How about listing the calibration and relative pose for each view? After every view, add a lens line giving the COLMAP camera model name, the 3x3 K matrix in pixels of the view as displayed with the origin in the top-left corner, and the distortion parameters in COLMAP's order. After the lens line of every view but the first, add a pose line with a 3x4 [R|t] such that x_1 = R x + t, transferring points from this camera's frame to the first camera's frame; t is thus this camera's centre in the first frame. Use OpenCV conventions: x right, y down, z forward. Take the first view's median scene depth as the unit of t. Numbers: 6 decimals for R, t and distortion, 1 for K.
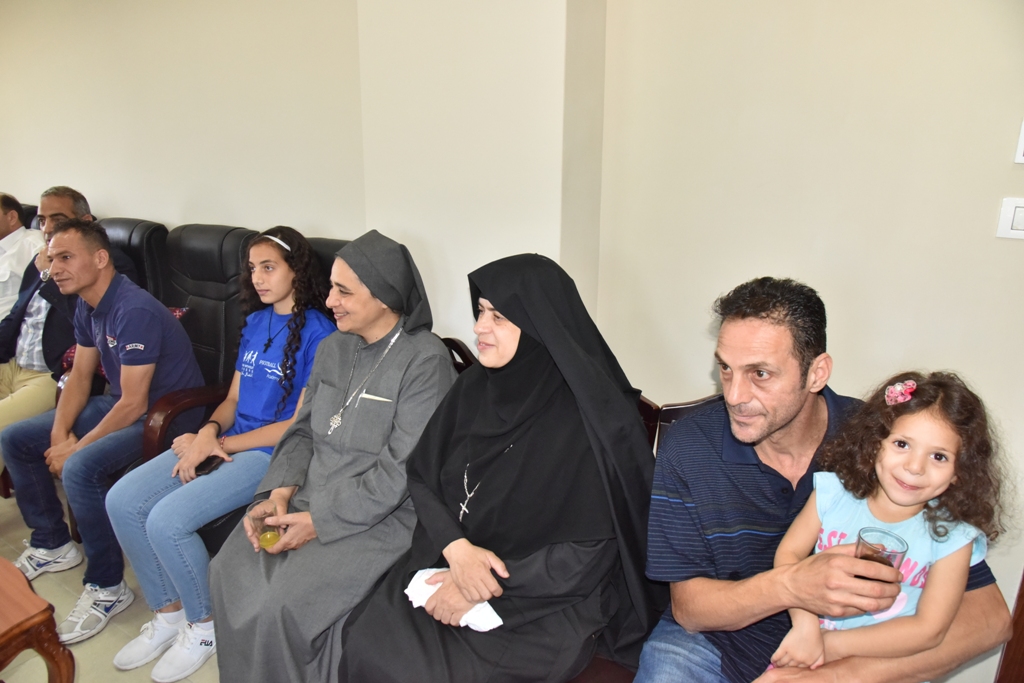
lens RADIAL K [[692.7, 0, 507.9], [0, 692.7, 346.3], [0, 0, 1]] dist [-0.106131, 0.052699]
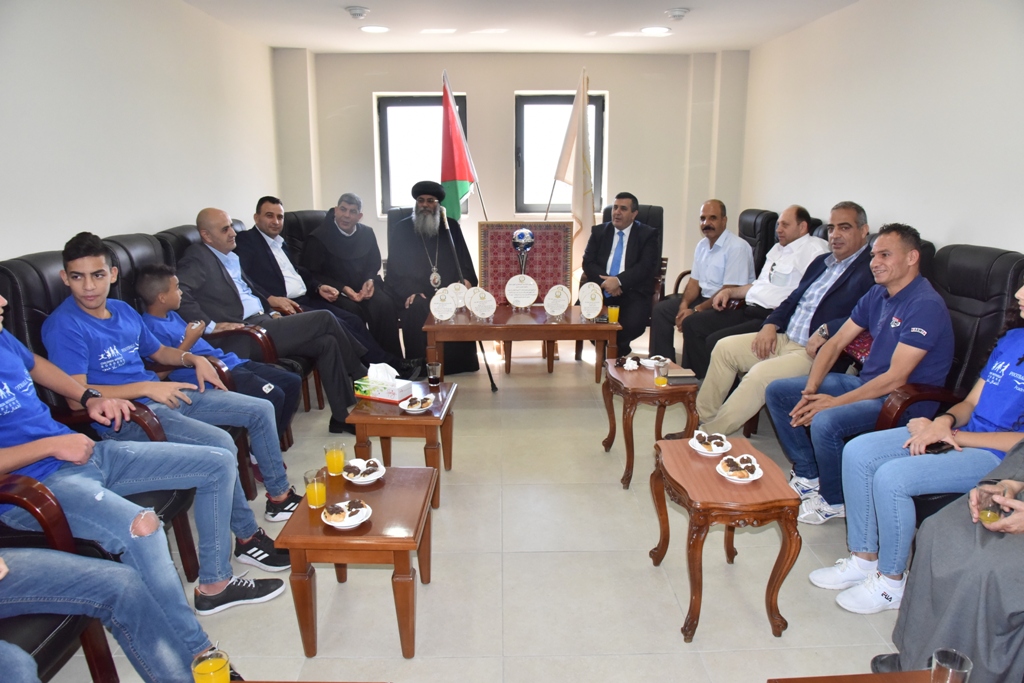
lens RADIAL K [[692.7, 0, 513.2], [0, 692.7, 337.3], [0, 0, 1]] dist [-0.106131, 0.052699]
pose [[0.562961, 0.189320, -0.804508, 0.026474], [-0.234214, 0.970051, 0.064384, 0.103088], [0.792603, 0.152181, 0.590442, -0.287631]]
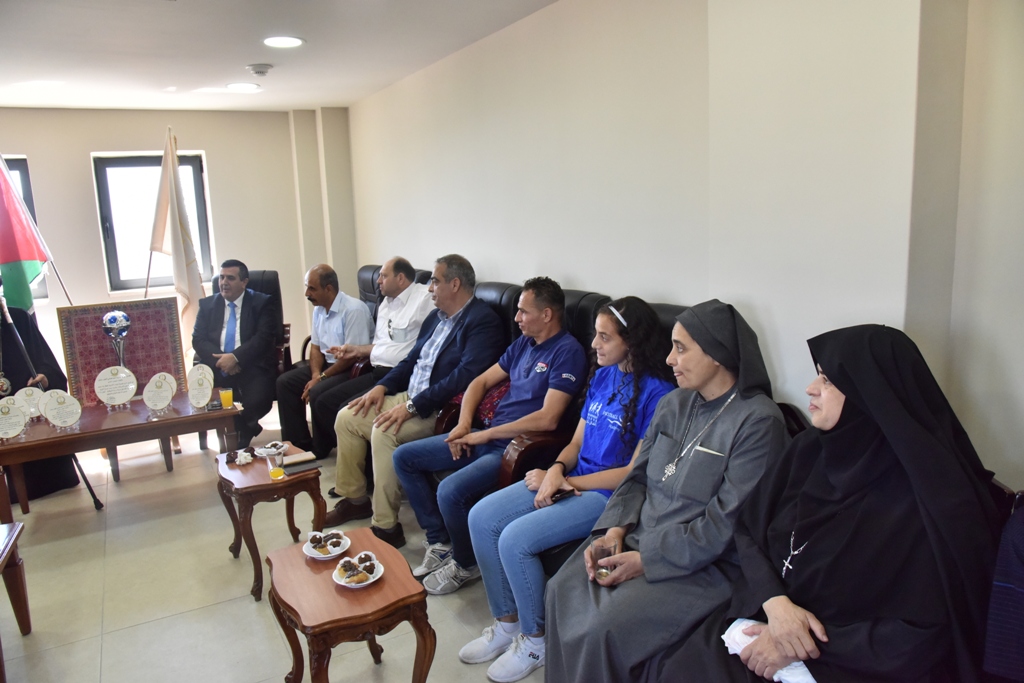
lens RADIAL K [[692.7, 0, 504.4], [0, 692.7, 343.2], [0, 0, 1]] dist [-0.106131, 0.052699]
pose [[0.885715, 0.042264, -0.462302, 0.011991], [-0.087317, 0.993240, -0.076487, 0.013217], [0.455944, 0.108112, 0.883418, -0.100313]]
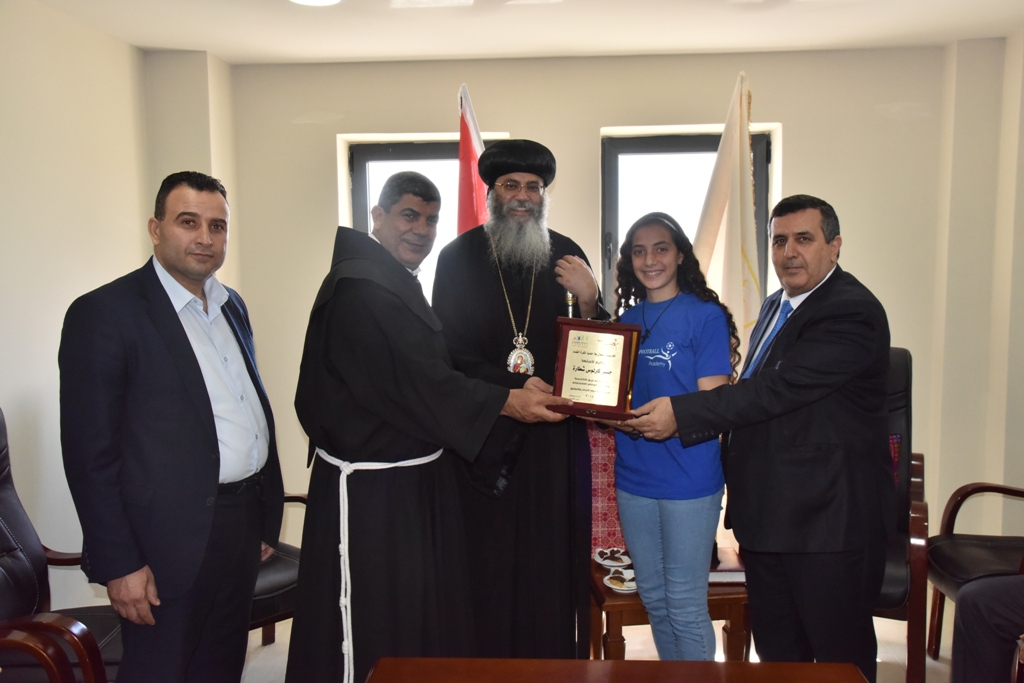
lens RADIAL K [[867.3, 0, 523.1], [0, 867.3, 336.2], [0, 0, 1]] dist [0.017508, 0.004364]
pose [[0.495987, 0.069890, -0.865513, -1.013449], [-0.236384, 0.969978, -0.057136, -0.155189], [0.835536, 0.232932, 0.497617, 0.353285]]
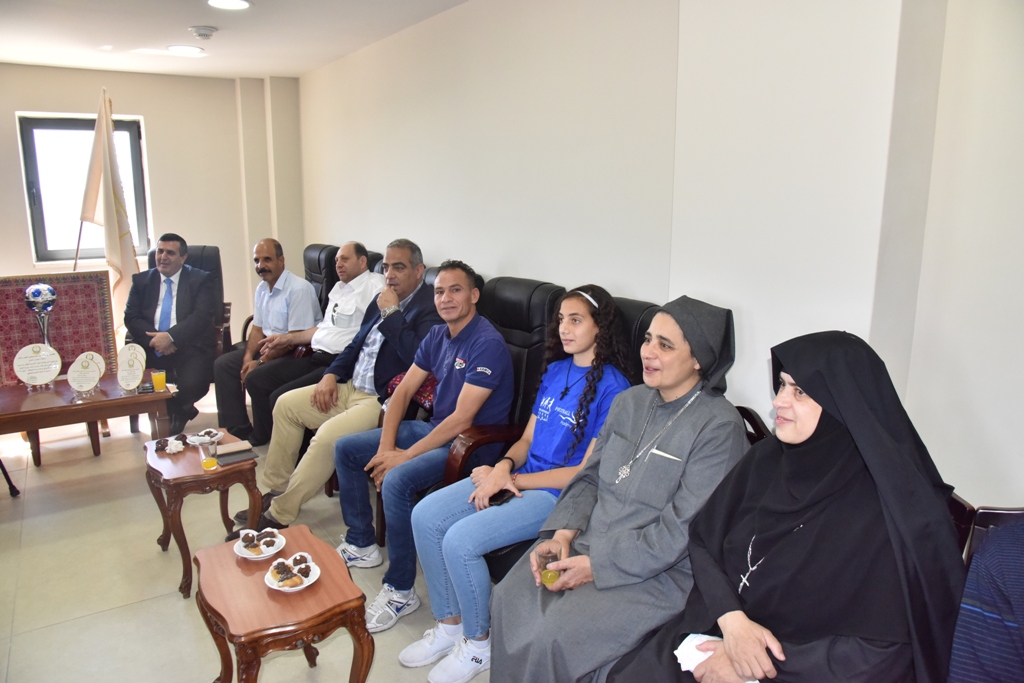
lens RADIAL K [[692.7, 0, 509.6], [0, 692.7, 343.9], [0, 0, 1]] dist [-0.106131, 0.052699]
pose [[0.918297, 0.079167, -0.387895, -0.018349], [-0.110933, 0.992005, -0.060159, -0.005456], [0.380032, 0.098275, 0.919738, -0.048277]]
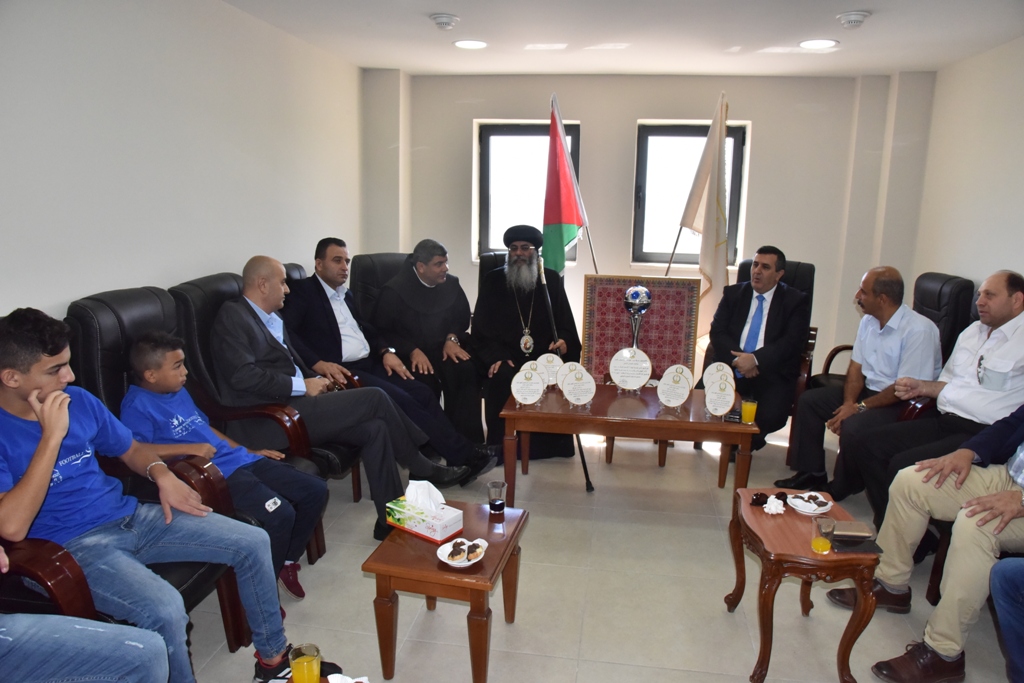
lens RADIAL K [[692.7, 0, 515.8], [0, 692.7, 334.9], [0, 0, 1]] dist [-0.106131, 0.052699]
pose [[0.409688, 0.180432, -0.894204, -0.408211], [-0.280706, 0.957616, 0.064619, -0.041700], [0.867963, 0.224534, 0.442972, 0.022484]]
